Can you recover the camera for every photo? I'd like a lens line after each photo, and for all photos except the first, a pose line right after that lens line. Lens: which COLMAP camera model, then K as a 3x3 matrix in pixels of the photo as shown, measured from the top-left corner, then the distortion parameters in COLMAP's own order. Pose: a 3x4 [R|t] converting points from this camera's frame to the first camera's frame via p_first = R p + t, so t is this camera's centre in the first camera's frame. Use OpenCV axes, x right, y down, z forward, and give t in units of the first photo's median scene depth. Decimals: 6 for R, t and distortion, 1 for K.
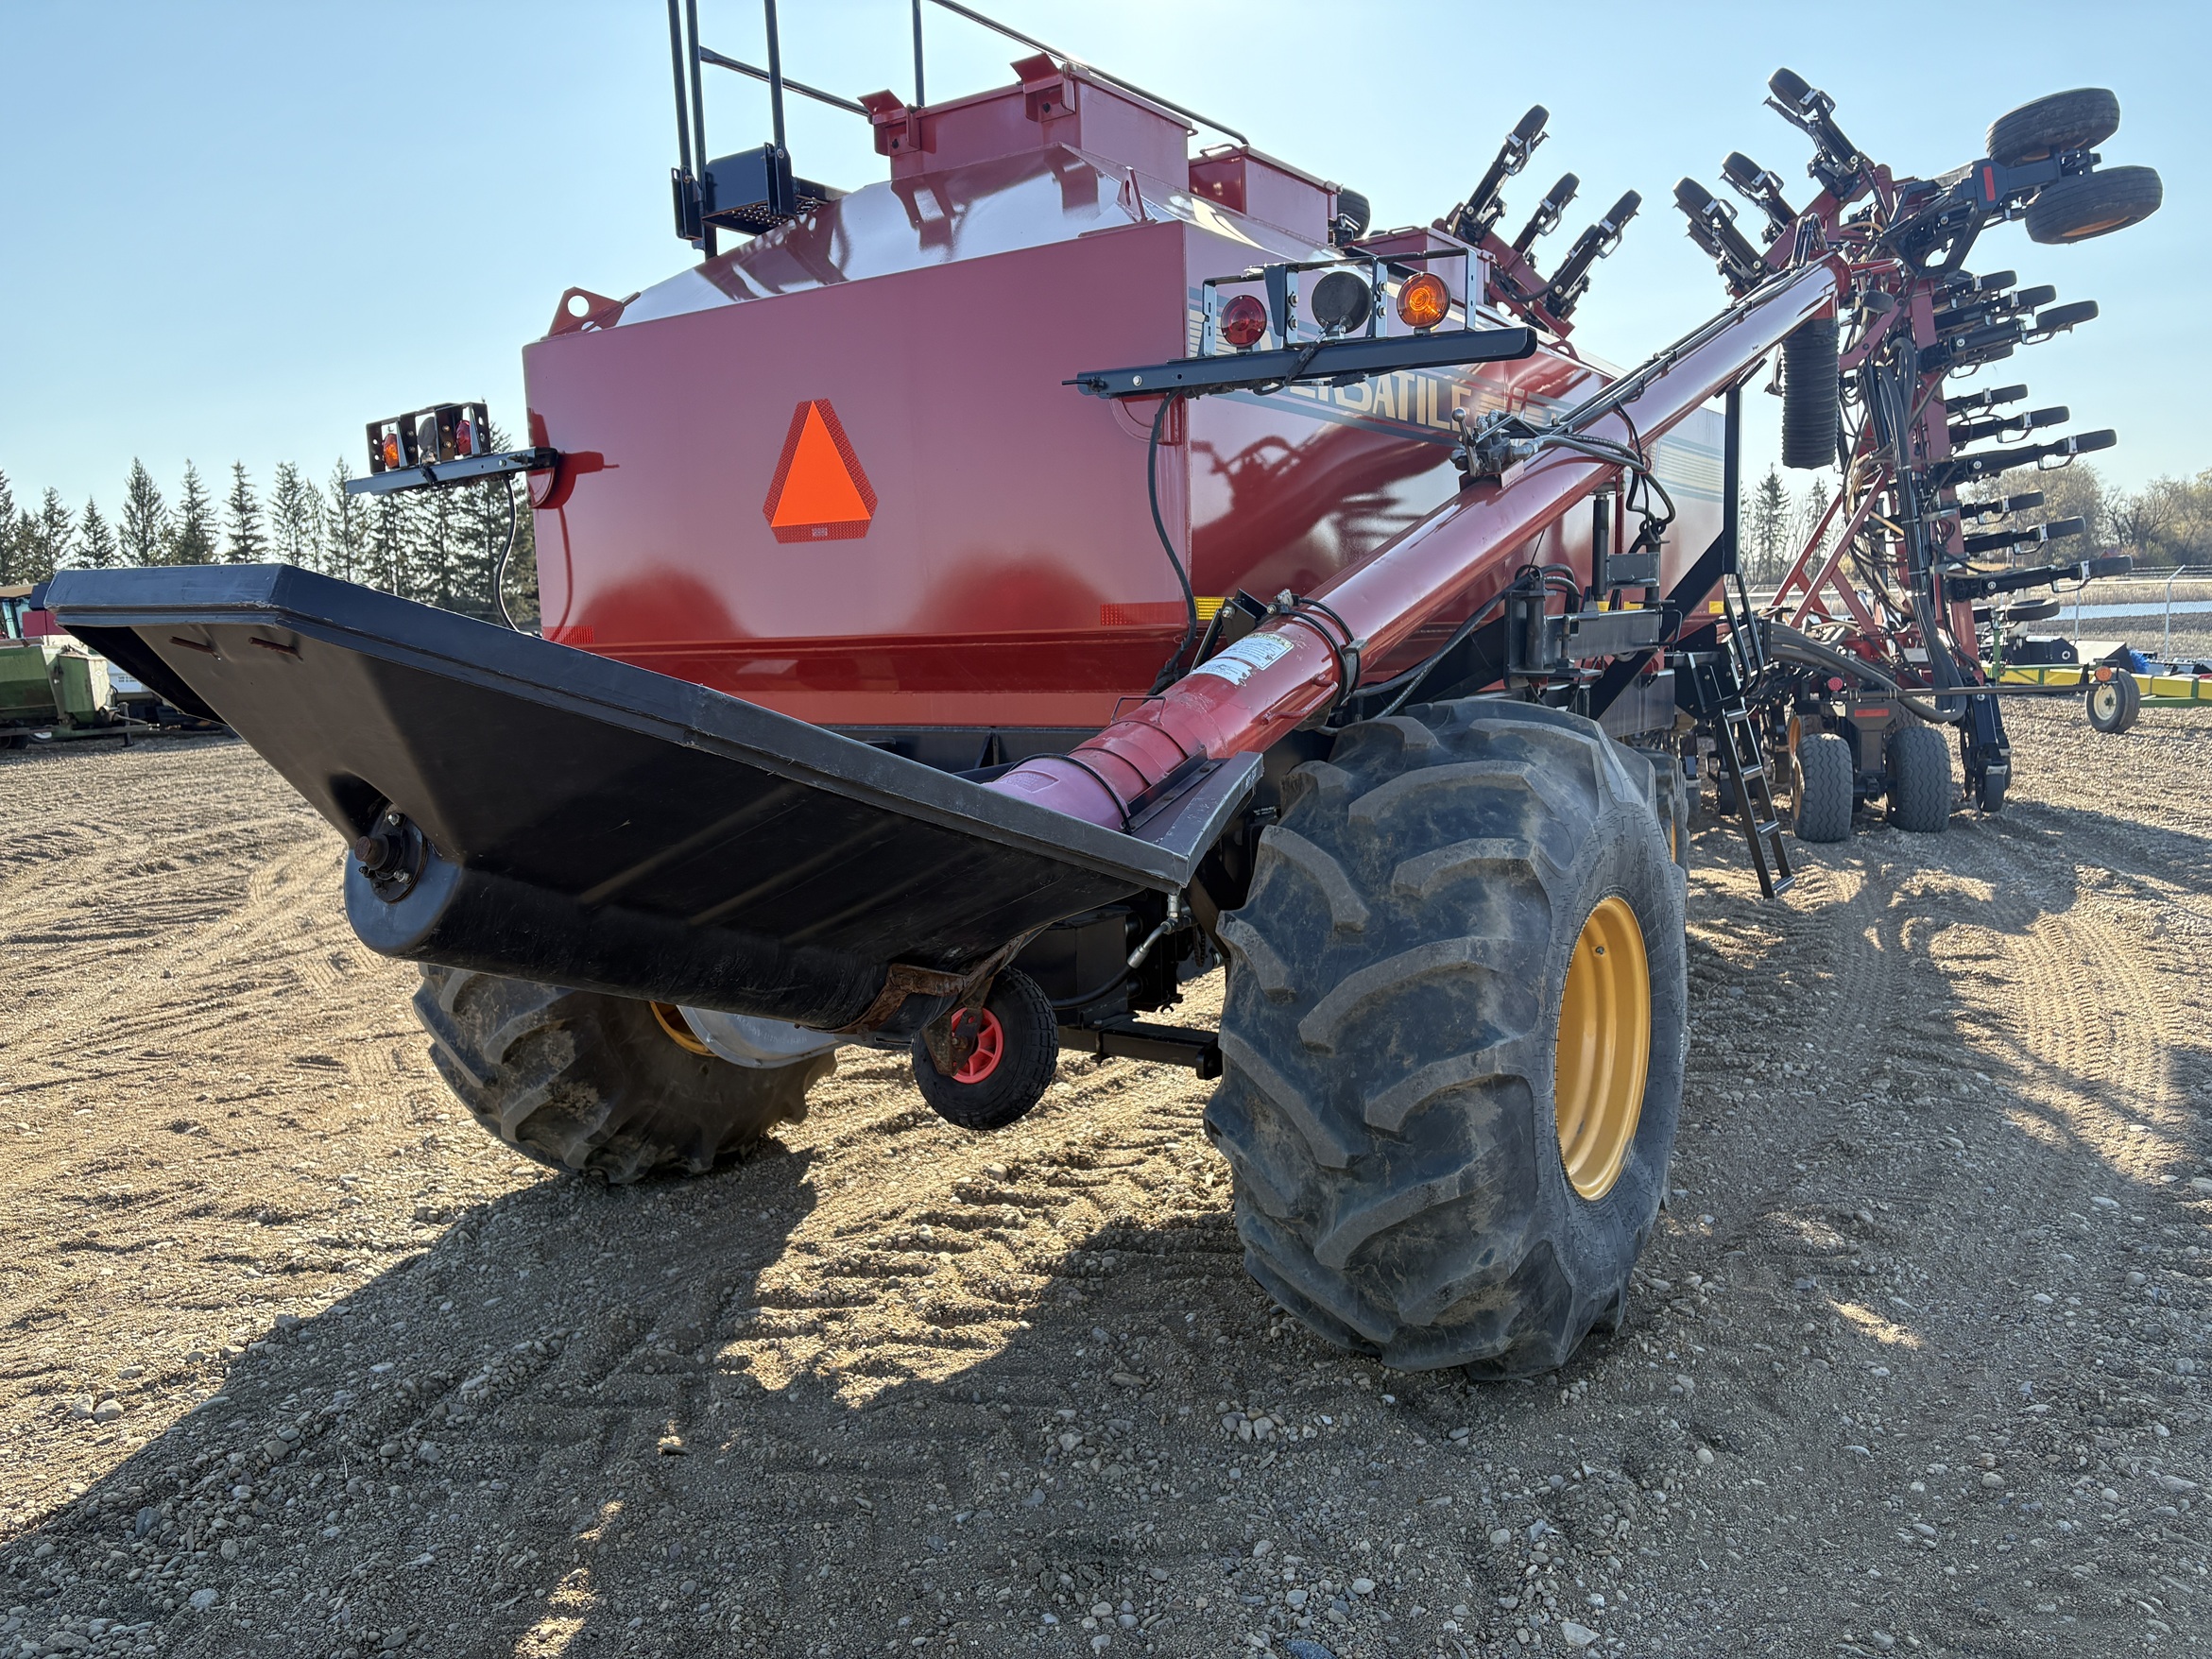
lens RADIAL K [[1681.1, 0, 1112.1], [0, 1681.1, 831.9], [0, 0, 1]] dist [0.036993, -0.030894]
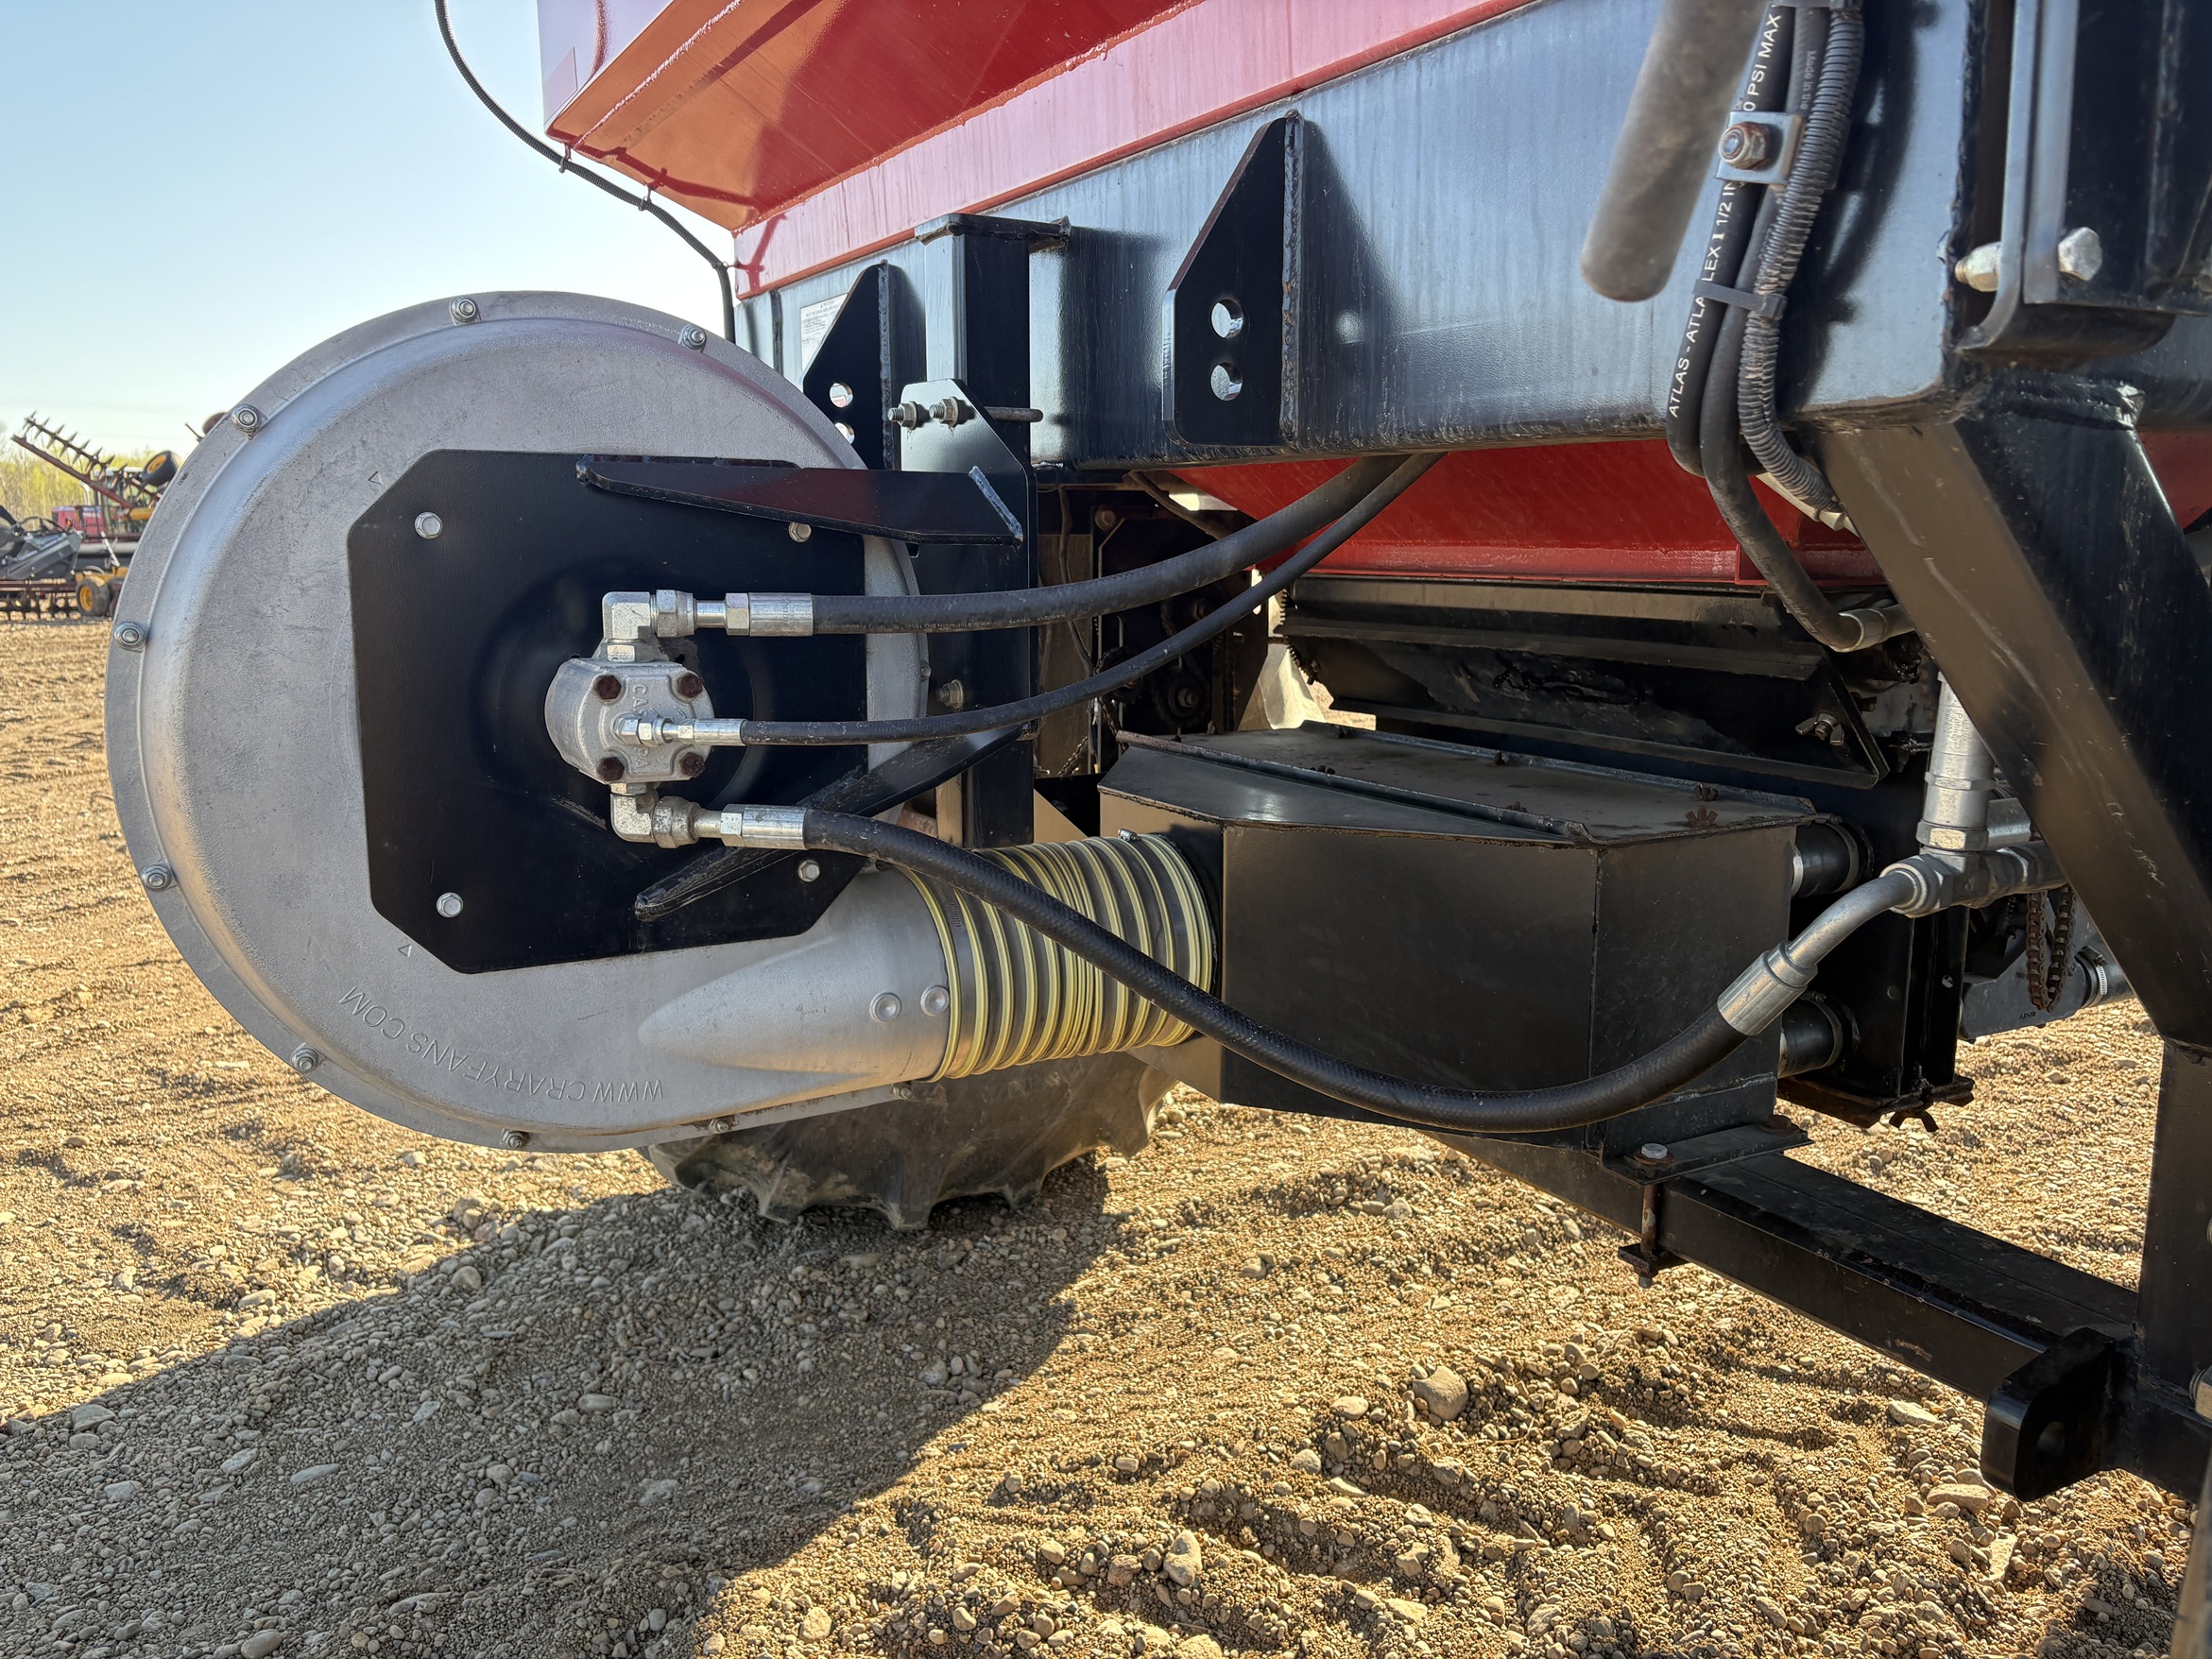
lens RADIAL K [[1677.9, 0, 1085.9], [0, 1677.9, 812.4], [0, 0, 1]] dist [0.020247, 0.002062]
pose [[0.890631, 0.101627, -0.443226, 0.027662], [-0.075934, 0.994259, 0.075389, 0.031022], [0.448343, -0.033488, 0.893234, 0.610929]]
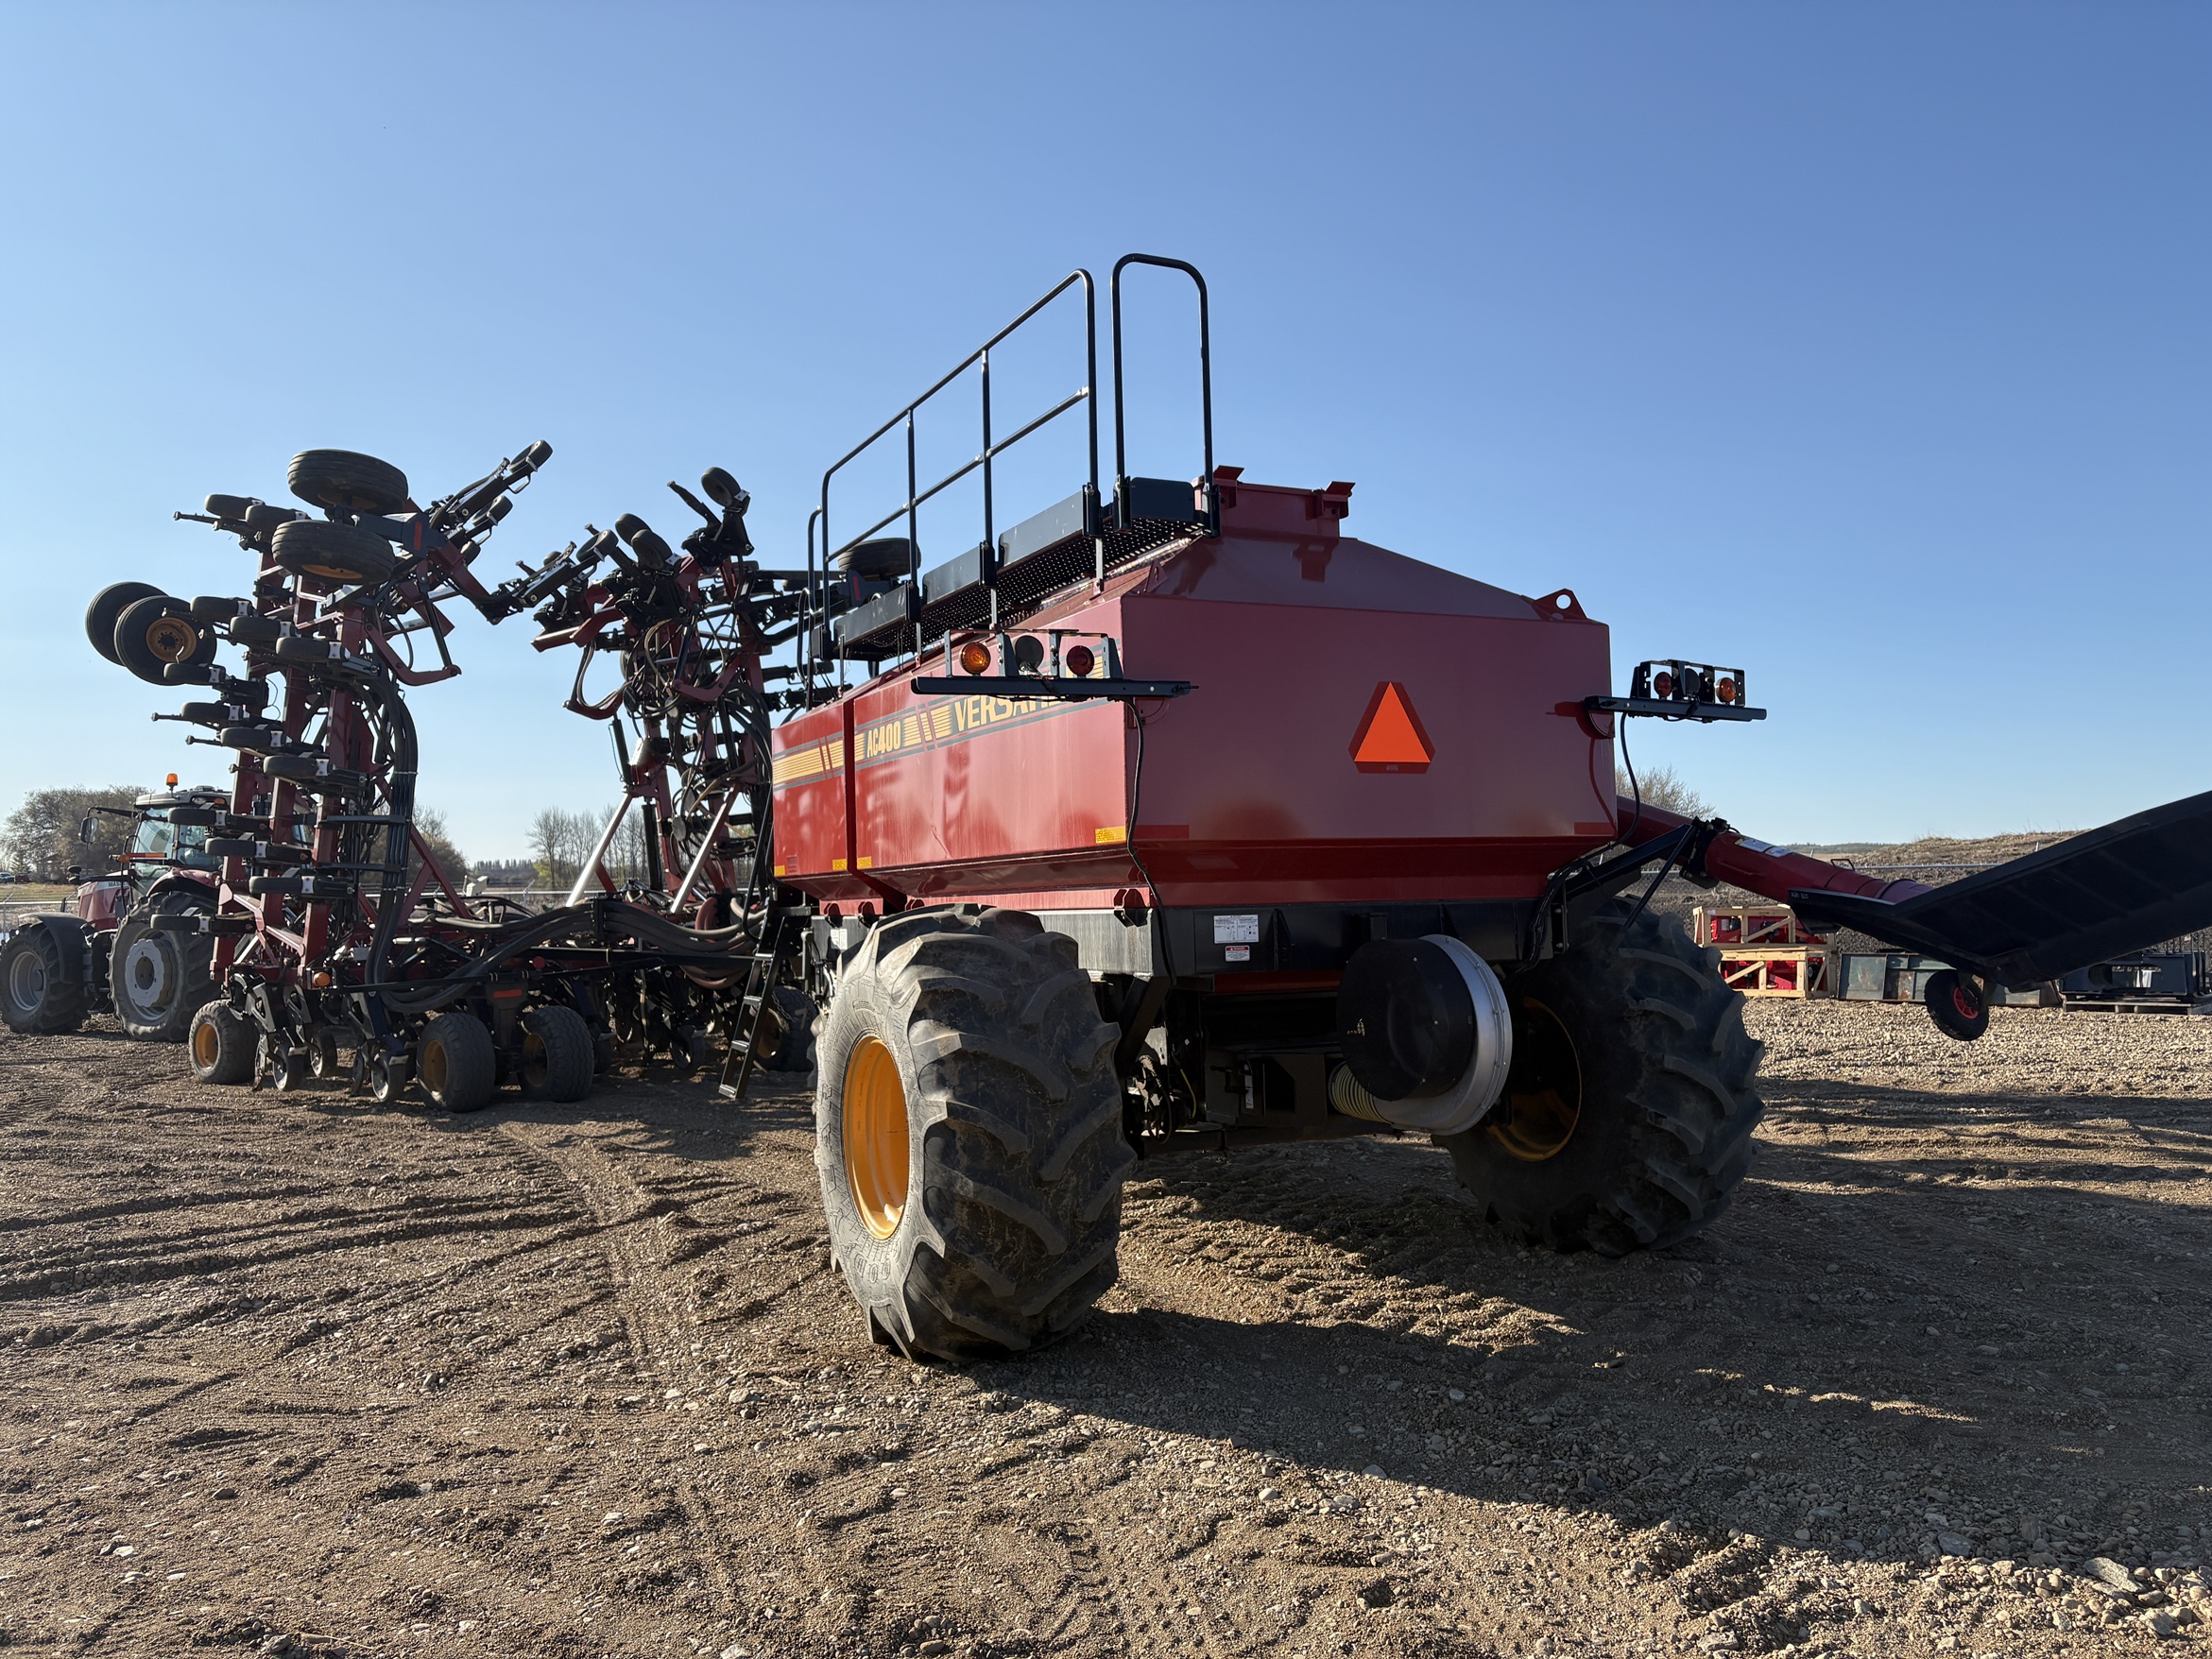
lens RADIAL K [[1664.6, 0, 1106.0], [0, 1664.6, 829.5], [0, 0, 1]] dist [0.071566, -0.106728]
pose [[0.489562, 0.056996, 0.870104, -1.302626], [0.115182, 0.984890, -0.129322, 0.029650], [-0.864327, 0.163531, 0.475600, 0.441473]]
